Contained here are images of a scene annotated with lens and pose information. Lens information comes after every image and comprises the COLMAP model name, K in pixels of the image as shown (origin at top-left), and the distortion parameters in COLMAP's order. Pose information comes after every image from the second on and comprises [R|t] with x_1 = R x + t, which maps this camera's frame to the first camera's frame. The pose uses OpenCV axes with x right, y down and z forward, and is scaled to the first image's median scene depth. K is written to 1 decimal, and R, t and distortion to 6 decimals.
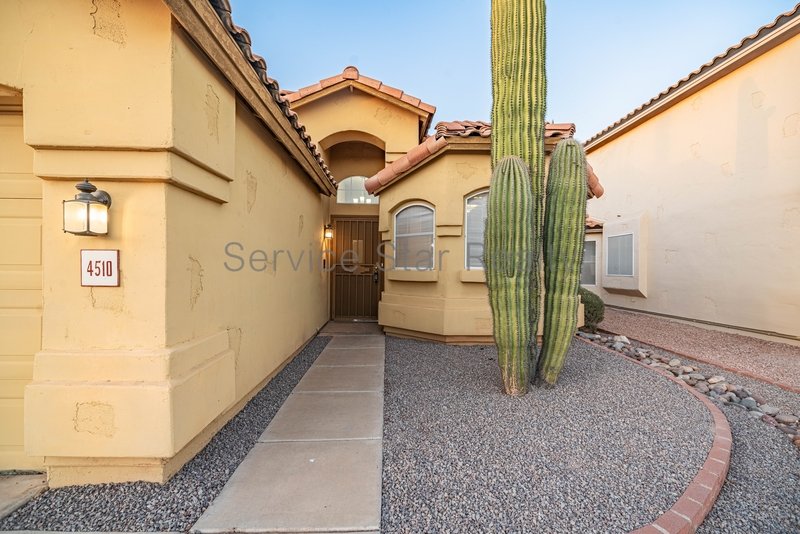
lens RADIAL K [[366.3, 0, 400.0], [0, 366.3, 267.0], [0, 0, 1]] dist [0.001304, 0.000322]
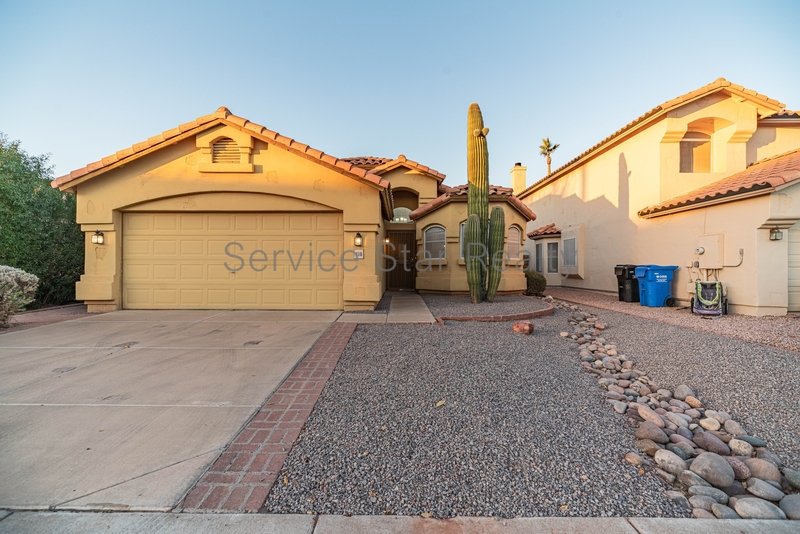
lens RADIAL K [[360.9, 0, 391.3], [0, 360.9, 269.4], [0, 0, 1]] dist [0.002963, 0.001064]
pose [[0.997937, -0.001969, -0.064172, -0.071538], [0.002325, 0.999982, 0.005477, 0.049886], [0.064160, -0.005615, 0.997924, -0.949102]]
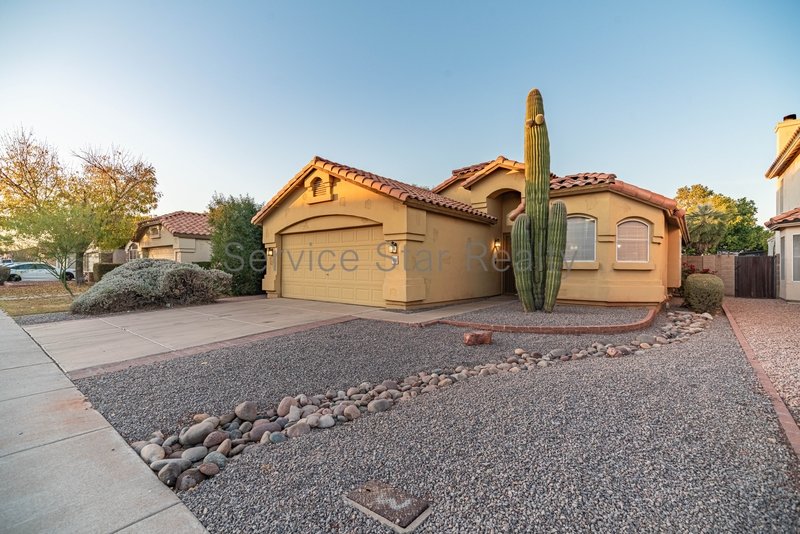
lens RADIAL K [[351.5, 0, 400.0], [0, 351.5, 267.0], [0, 0, 1]] dist [0.001268, 0.000260]
pose [[0.743847, -0.001949, -0.668347, 0.709898], [-0.001163, 0.999990, -0.004210, 0.036392], [0.668349, 0.003909, 0.743838, -0.729922]]
